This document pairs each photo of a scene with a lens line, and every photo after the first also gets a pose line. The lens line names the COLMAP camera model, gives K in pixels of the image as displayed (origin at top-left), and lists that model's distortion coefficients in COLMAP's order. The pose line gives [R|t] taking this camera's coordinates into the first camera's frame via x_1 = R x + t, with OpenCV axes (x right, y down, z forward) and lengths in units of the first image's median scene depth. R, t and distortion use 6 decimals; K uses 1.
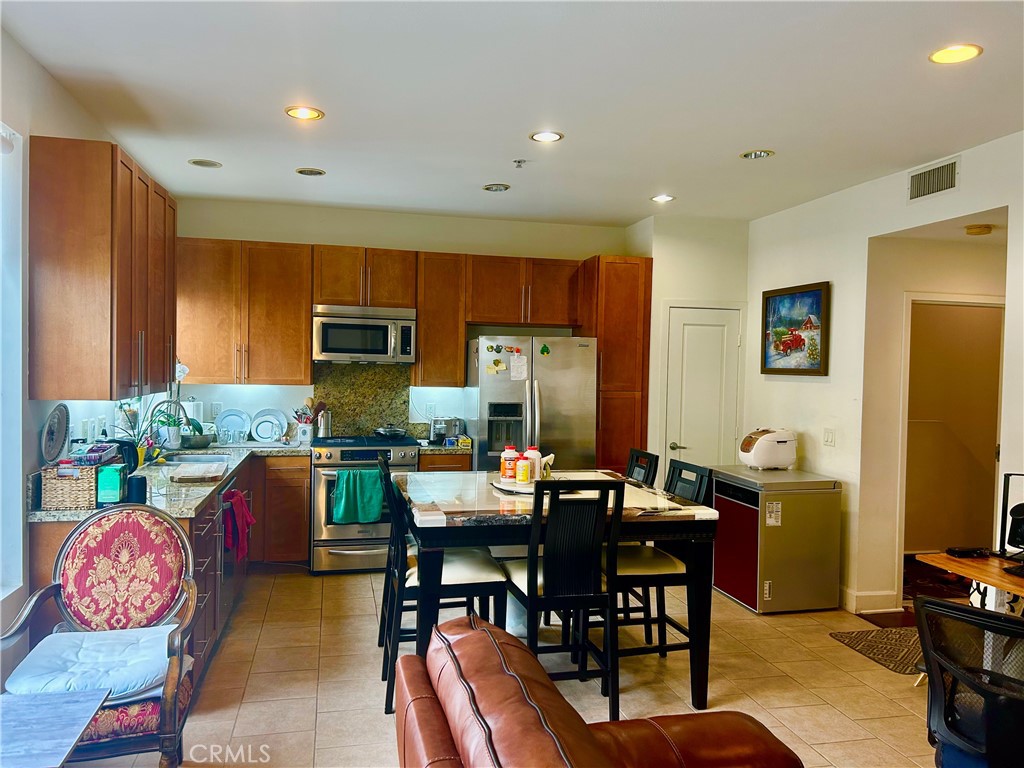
lens RADIAL K [[777.2, 0, 511.8], [0, 777.2, 383.2], [0, 0, 1]] dist [0.046839, -0.029395]
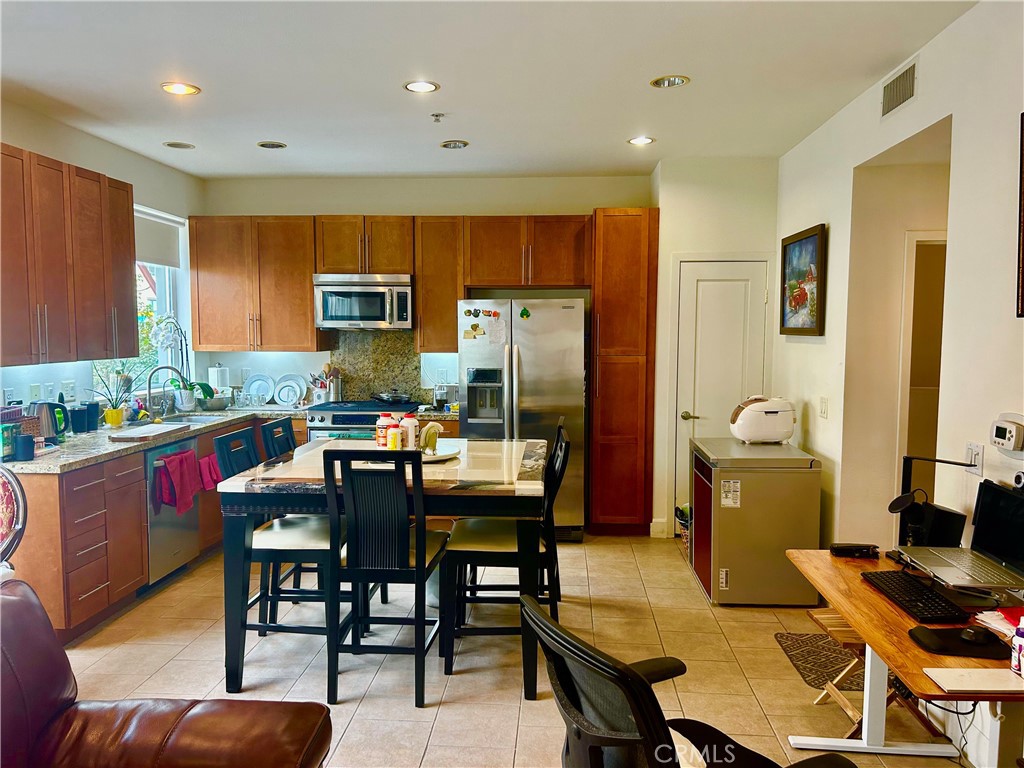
lens RADIAL K [[777.2, 0, 507.4], [0, 777.2, 385.1], [0, 0, 1]] dist [0.046839, -0.029395]
pose [[0.955807, 0.004241, -0.293965, 0.304285], [0.009902, 0.998864, 0.046607, 0.001052], [0.293829, -0.047458, 0.954679, 0.079638]]
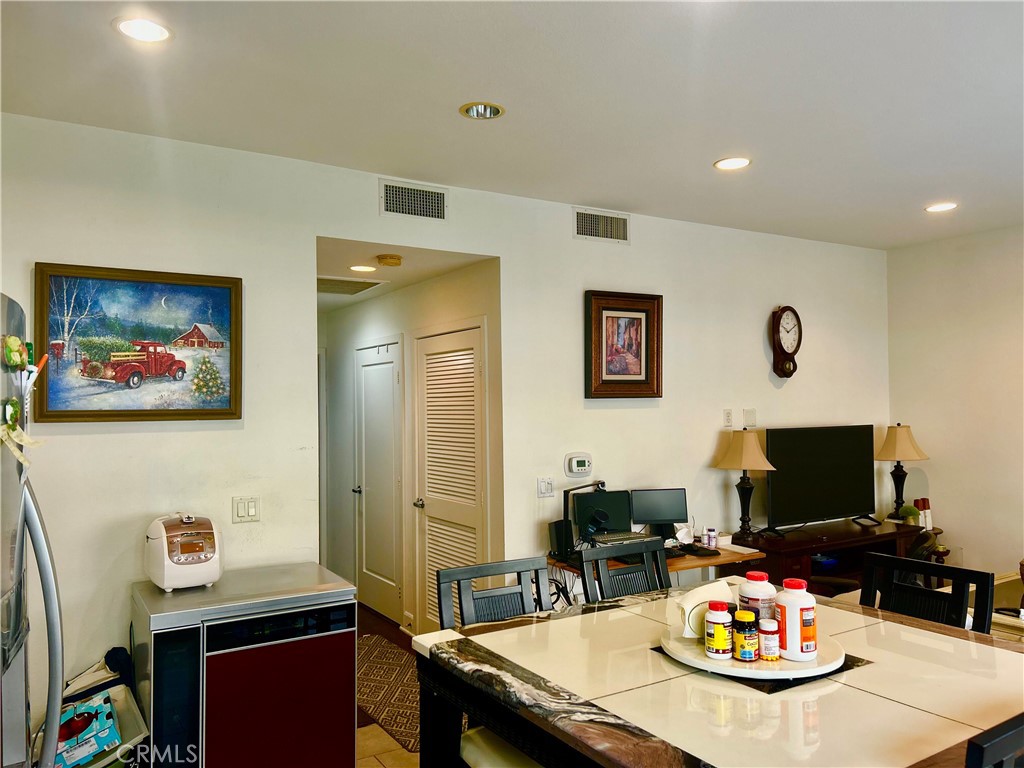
lens RADIAL K [[777.2, 0, 511.7], [0, 777.2, 388.4], [0, 0, 1]] dist [0.046839, -0.029395]
pose [[-0.326303, 0.004095, 0.945256, -0.286218], [0.026775, 0.999629, 0.004912, -0.030206], [-0.944886, 0.026913, -0.326292, 0.931644]]
